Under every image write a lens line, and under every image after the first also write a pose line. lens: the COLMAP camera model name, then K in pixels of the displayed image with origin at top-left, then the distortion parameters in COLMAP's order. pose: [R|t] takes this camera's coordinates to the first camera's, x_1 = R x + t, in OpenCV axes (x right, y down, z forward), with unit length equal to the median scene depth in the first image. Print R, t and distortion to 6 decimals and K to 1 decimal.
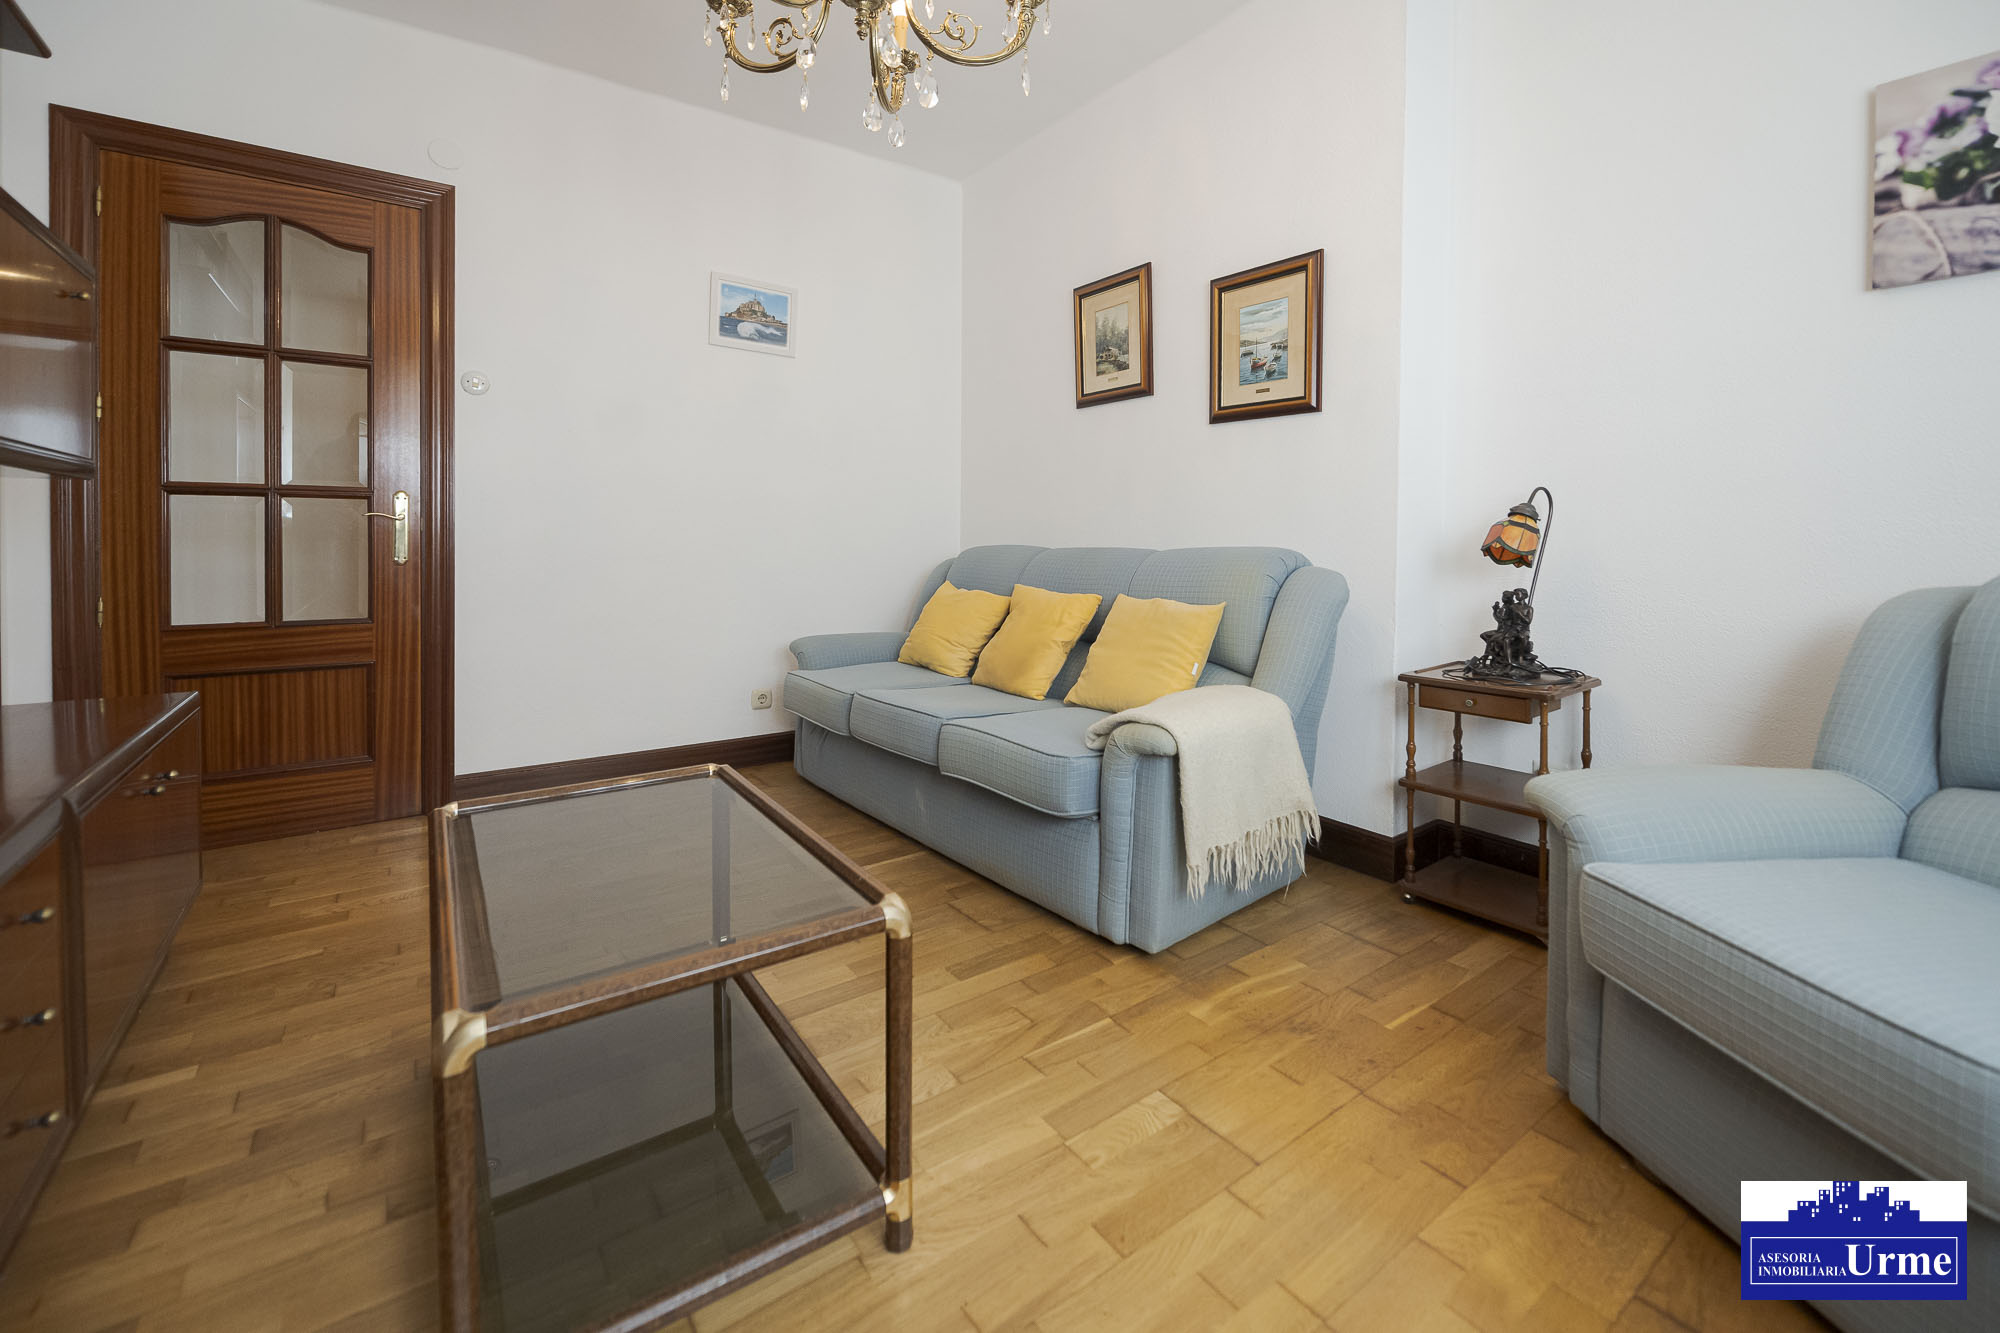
lens RADIAL K [[831.5, 0, 1001.7], [0, 831.5, 539.8], [0, 0, 1]] dist [-0.000067, -0.000218]
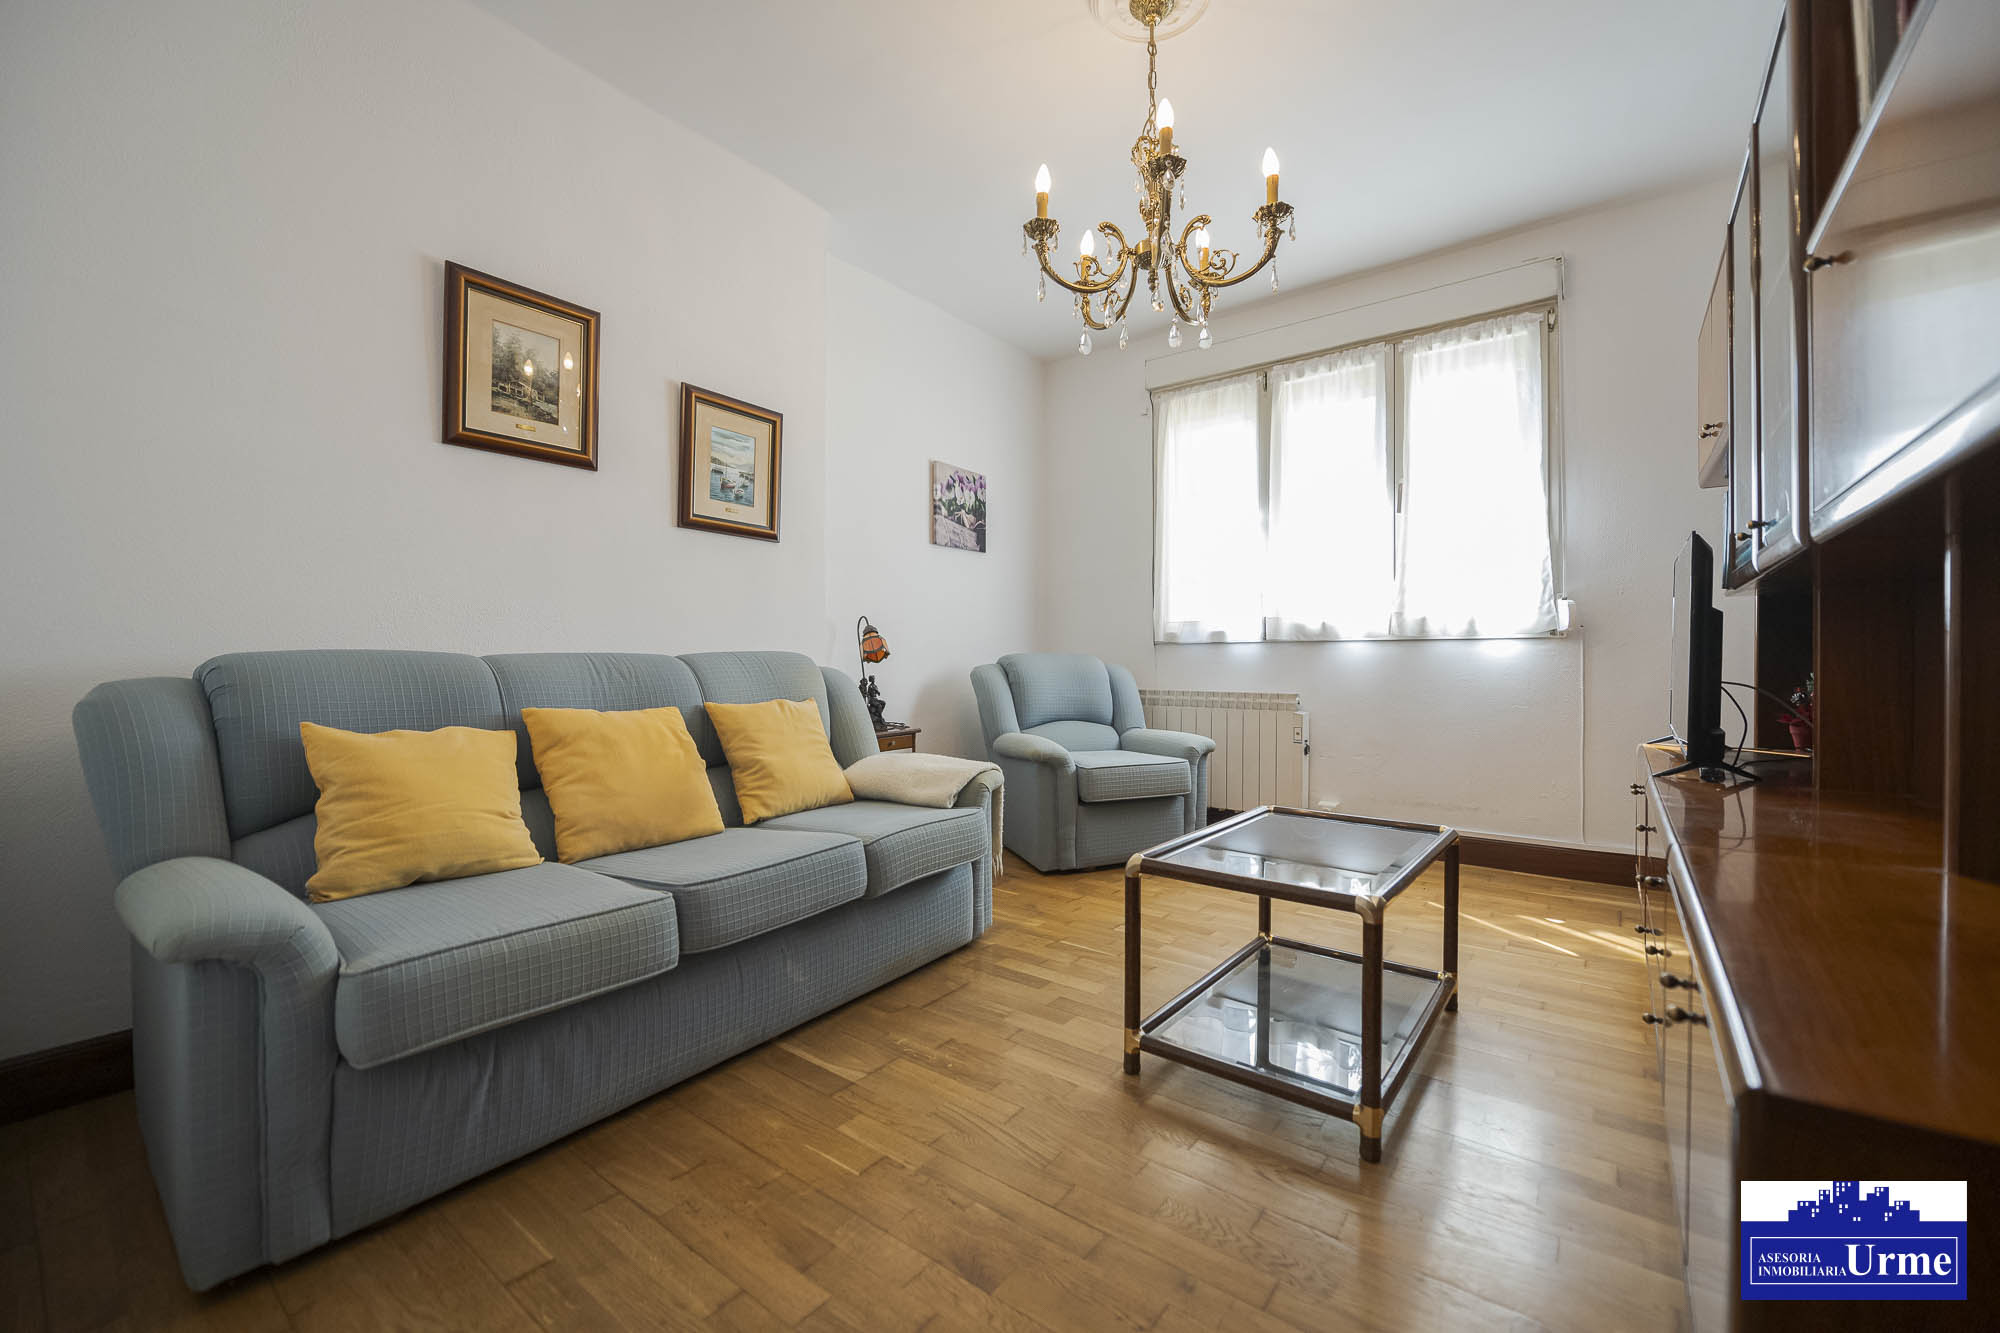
lens RADIAL K [[803.3, 0, 1000.0], [0, 803.3, 666.5], [0, 0, 1]] dist [-0.000380, -0.000084]
pose [[-0.284214, -0.017008, 0.958610, -0.822949], [0.000976, 0.999837, 0.018029, 0.009689], [-0.958760, 0.006059, -0.284151, 0.967632]]
